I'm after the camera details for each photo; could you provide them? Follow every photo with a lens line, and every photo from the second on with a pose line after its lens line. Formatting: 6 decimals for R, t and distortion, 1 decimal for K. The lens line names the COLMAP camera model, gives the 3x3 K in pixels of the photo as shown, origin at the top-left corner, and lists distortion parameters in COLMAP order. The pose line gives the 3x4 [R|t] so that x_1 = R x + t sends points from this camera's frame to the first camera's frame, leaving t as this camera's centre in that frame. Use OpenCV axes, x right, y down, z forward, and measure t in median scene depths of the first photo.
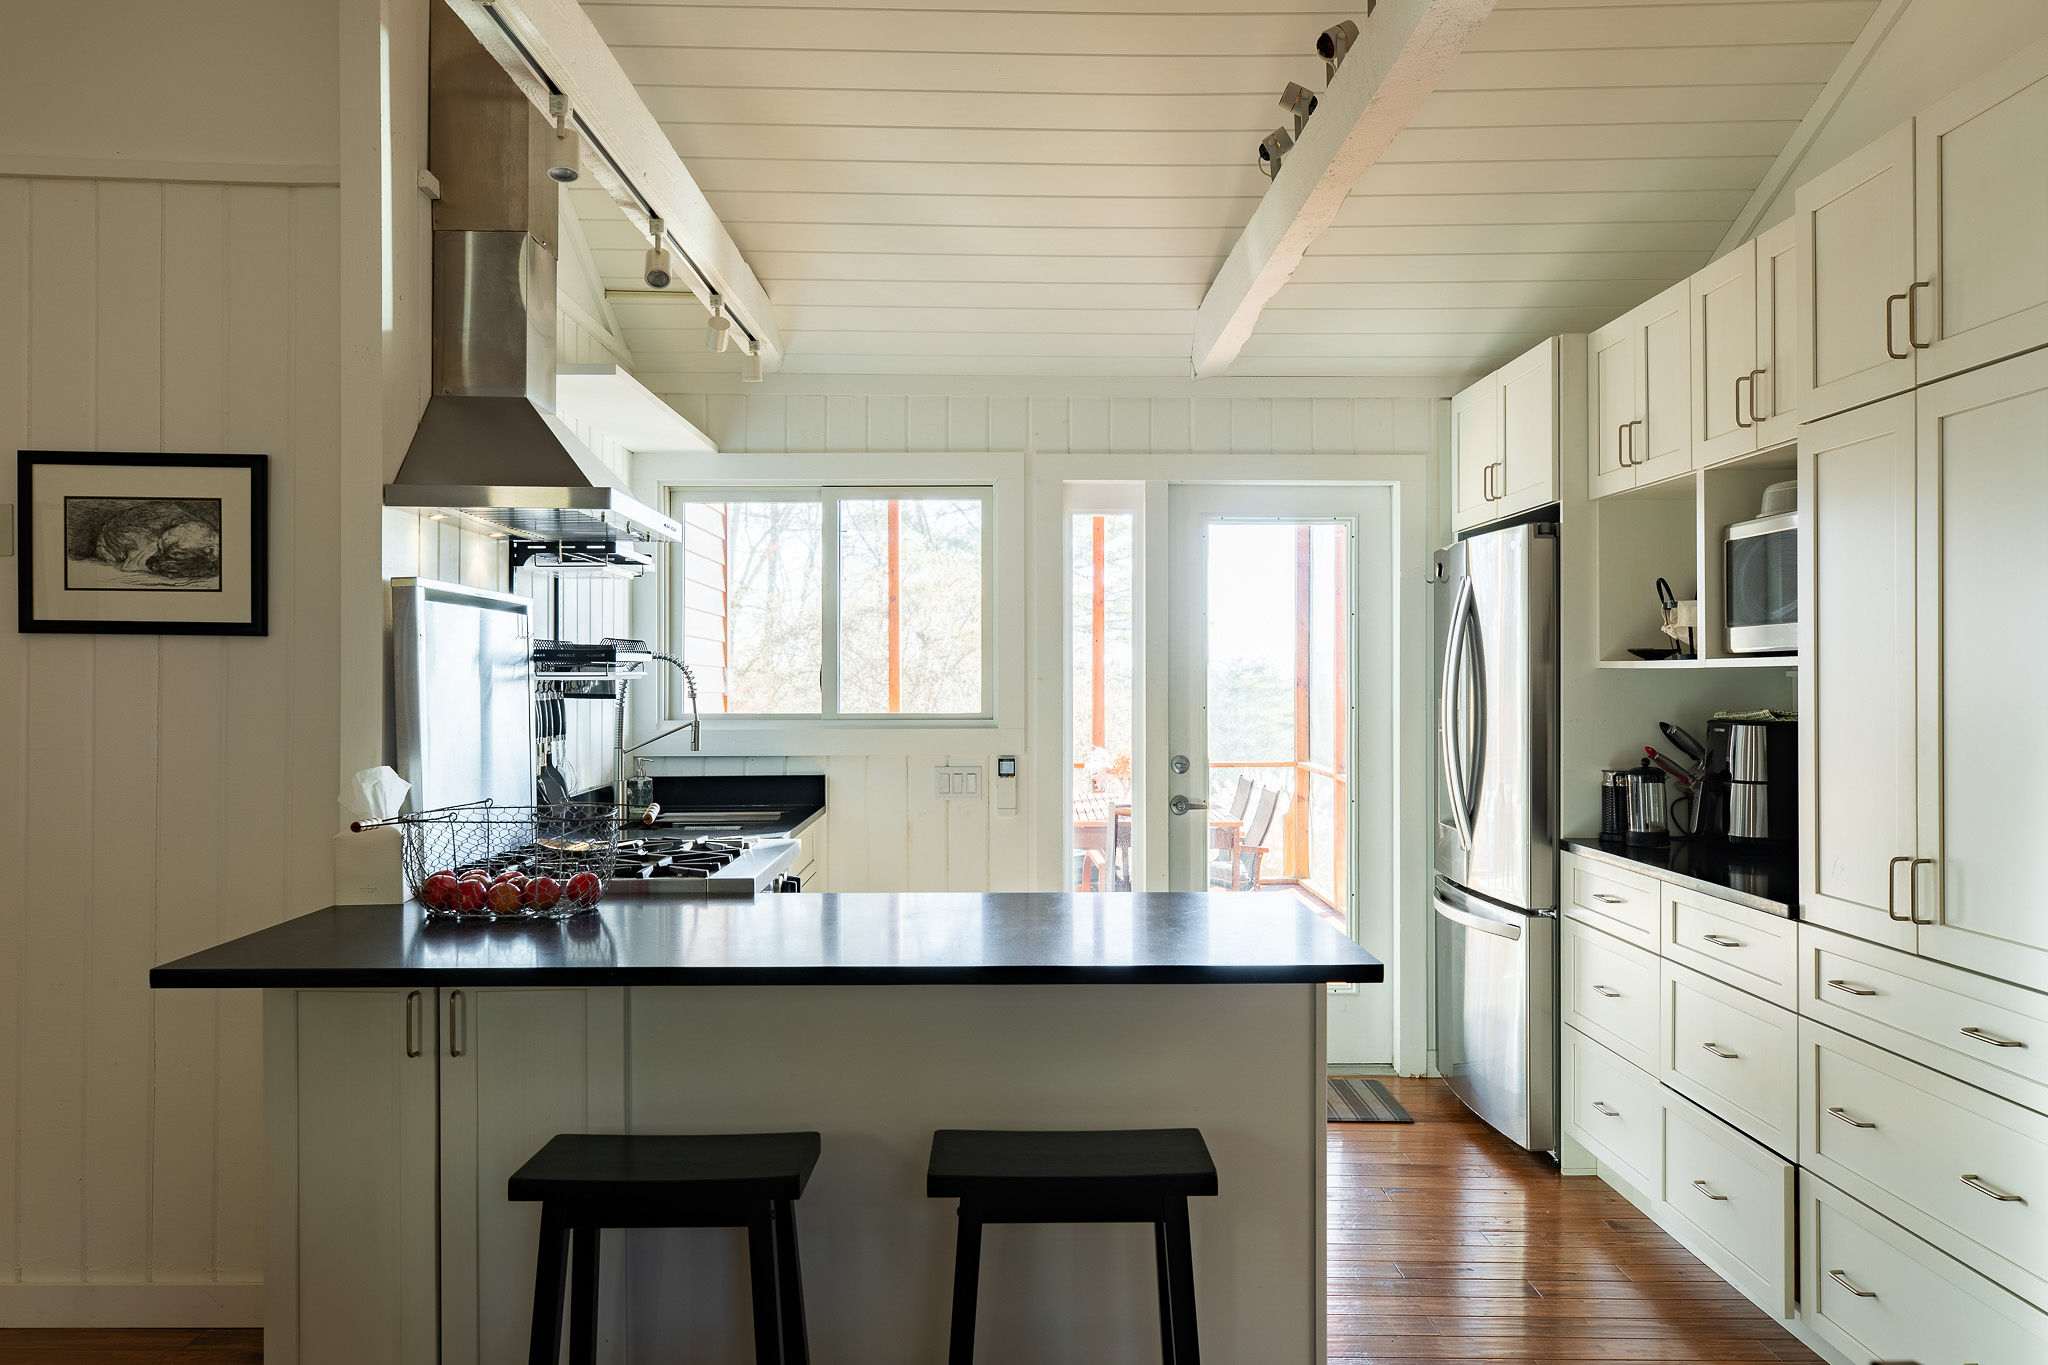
lens RADIAL K [[1525.9, 0, 1022.4], [0, 1525.9, 681.7], [0, 0, 1]] dist [-0.005234, -0.001454]
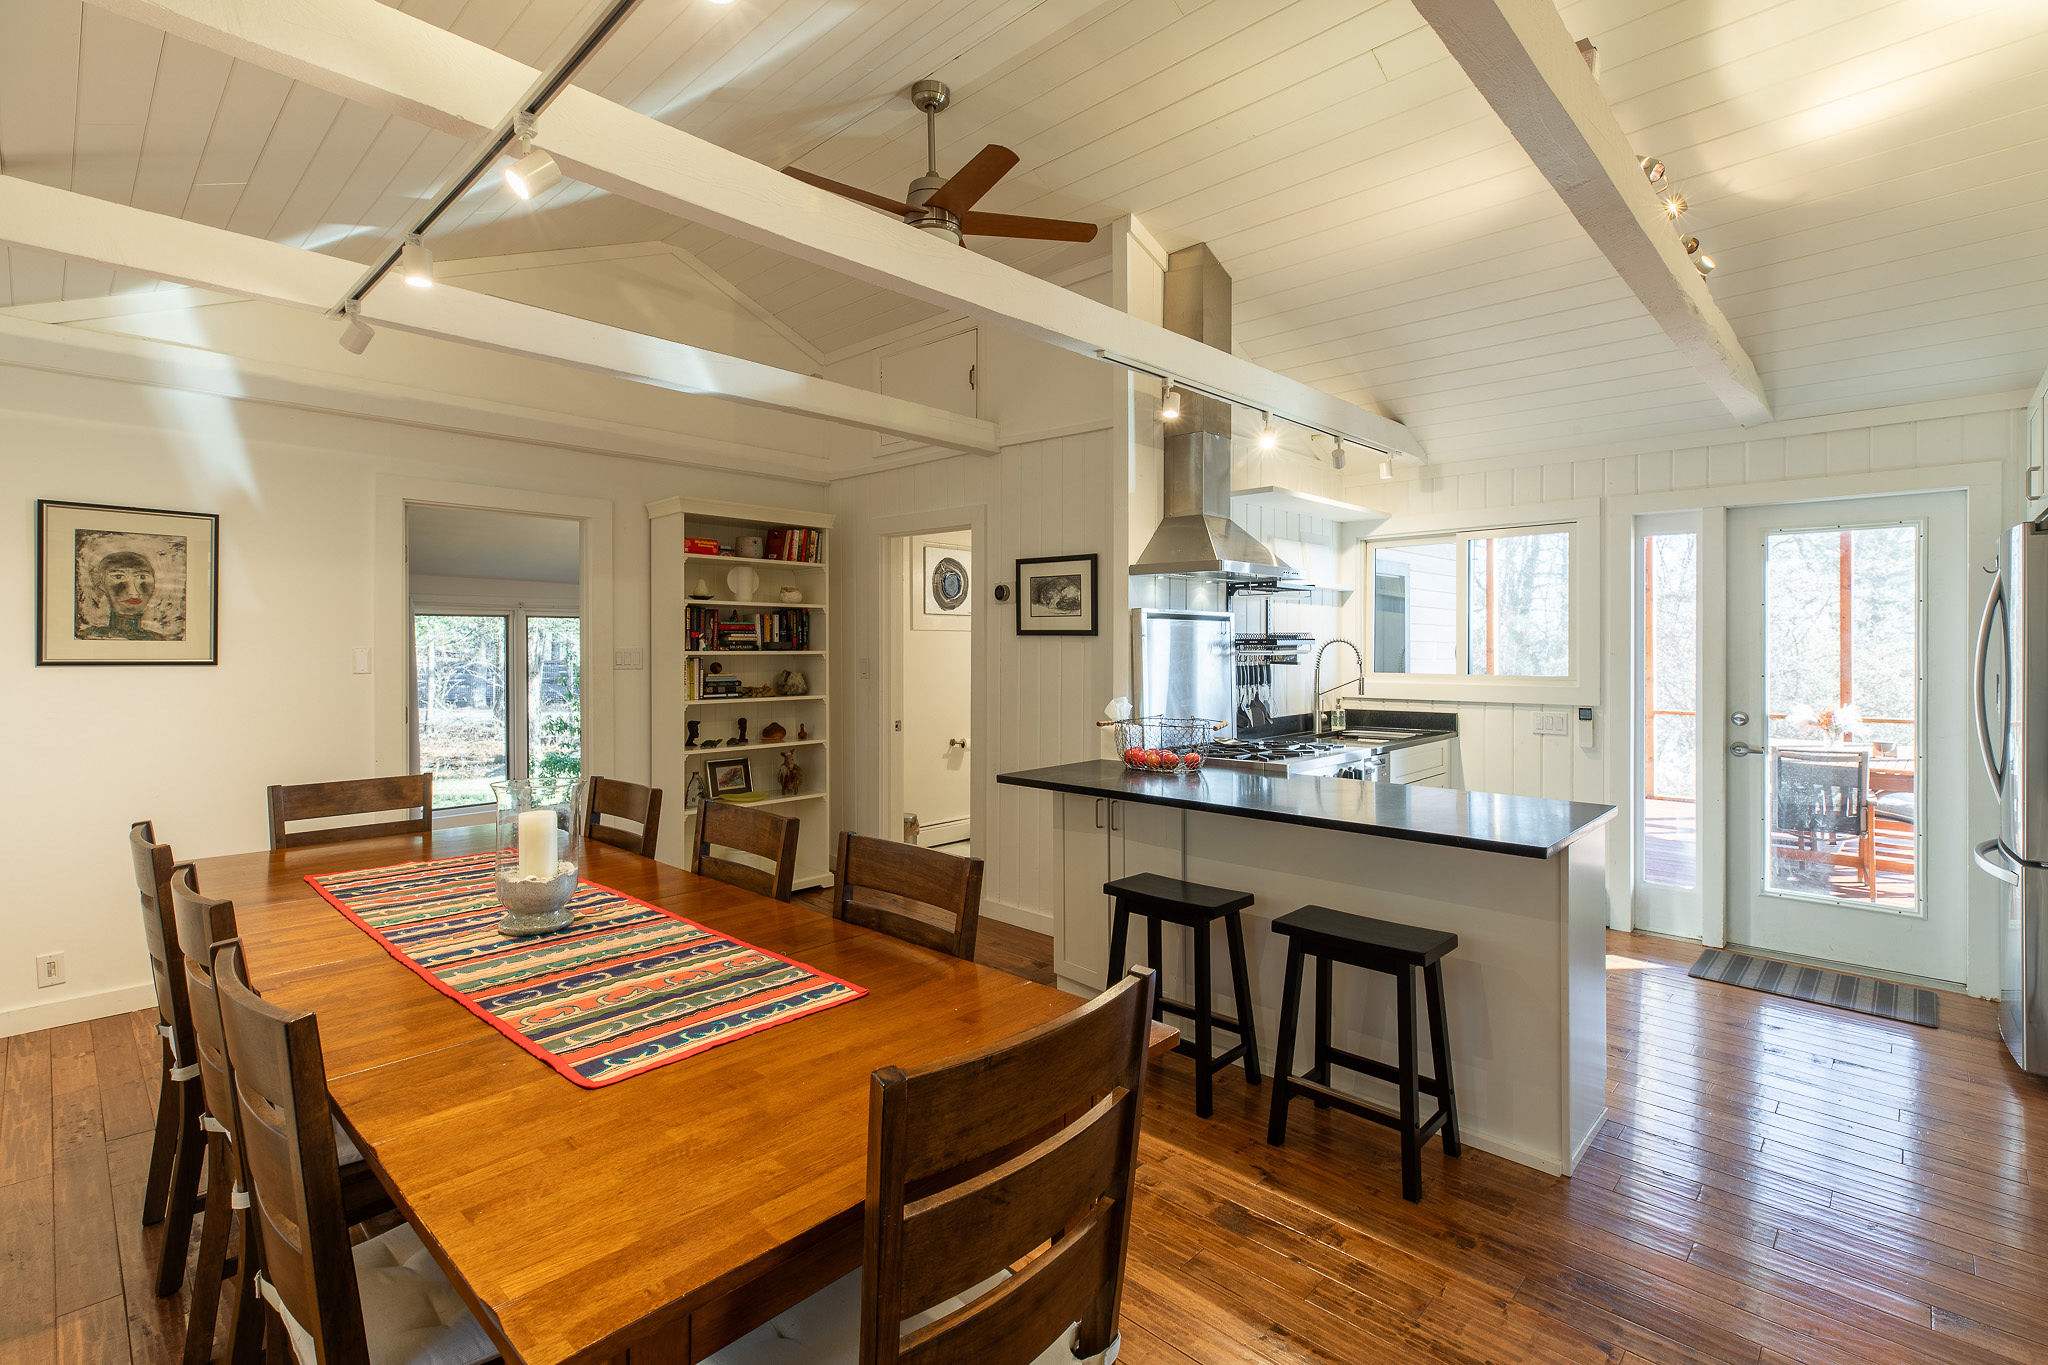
lens RADIAL K [[924.7, 0, 1030.0], [0, 924.7, 654.7], [0, 0, 1]] dist [0.002868, -0.000433]
pose [[0.712151, 0.005700, -0.702003, 0.359489], [-0.000725, 0.999972, 0.007384, -0.011644], [0.702026, -0.004749, 0.712135, -0.021907]]
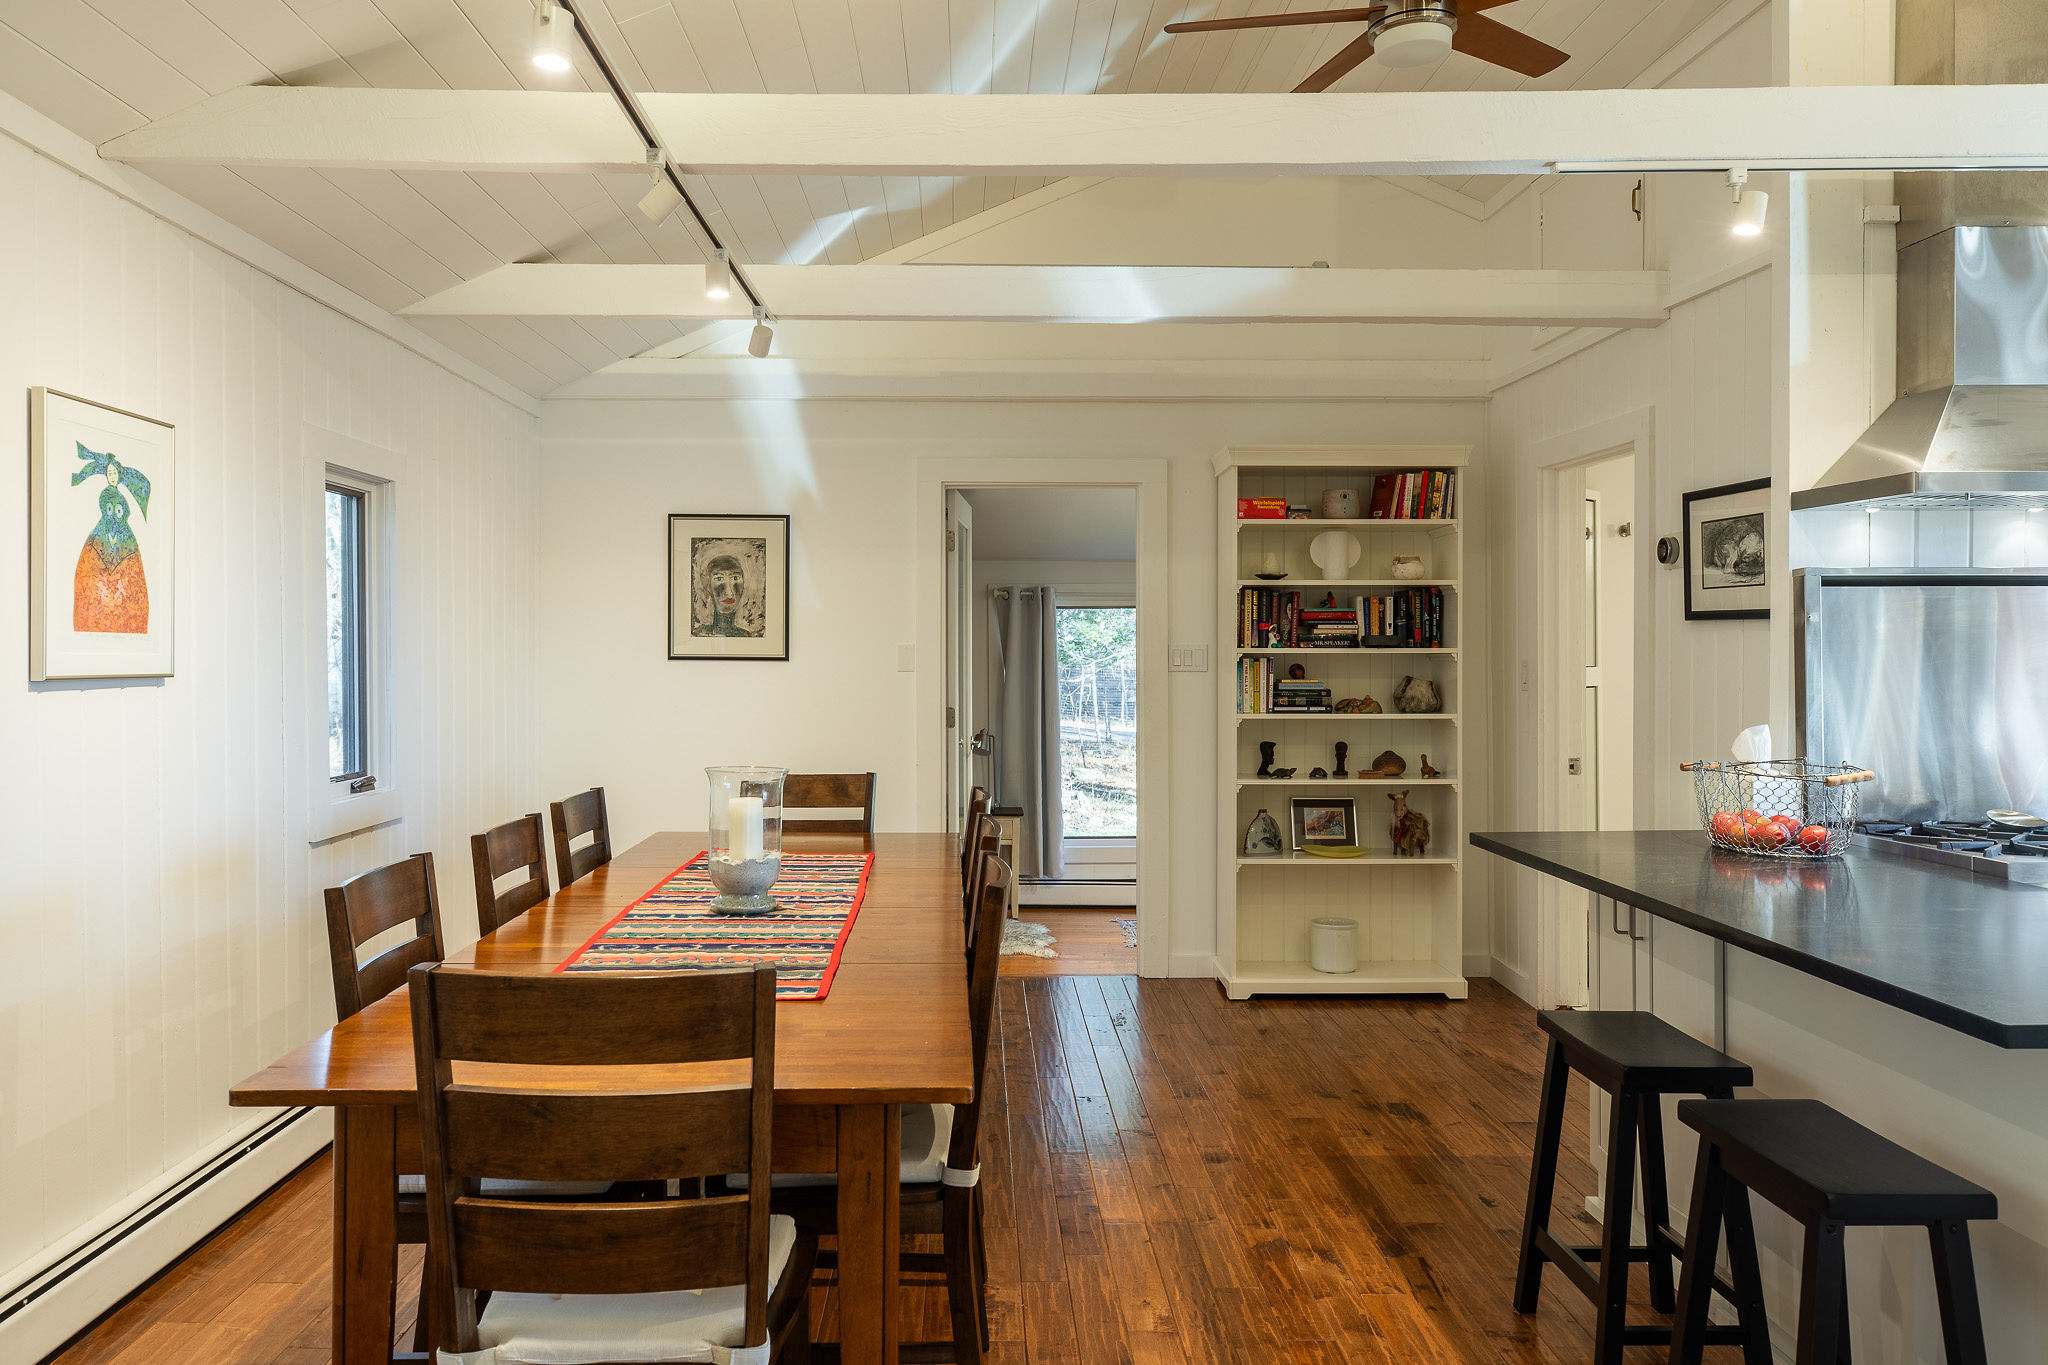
lens RADIAL K [[1438.7, 0, 1011.9], [0, 1438.7, 660.6], [0, 0, 1]] dist [0.002762, 0.002321]
pose [[0.005525, 0.007075, -0.999960, 0.659061], [-0.000525, 0.999975, 0.007073, -0.003371], [0.999985, 0.000486, 0.005528, 0.340009]]
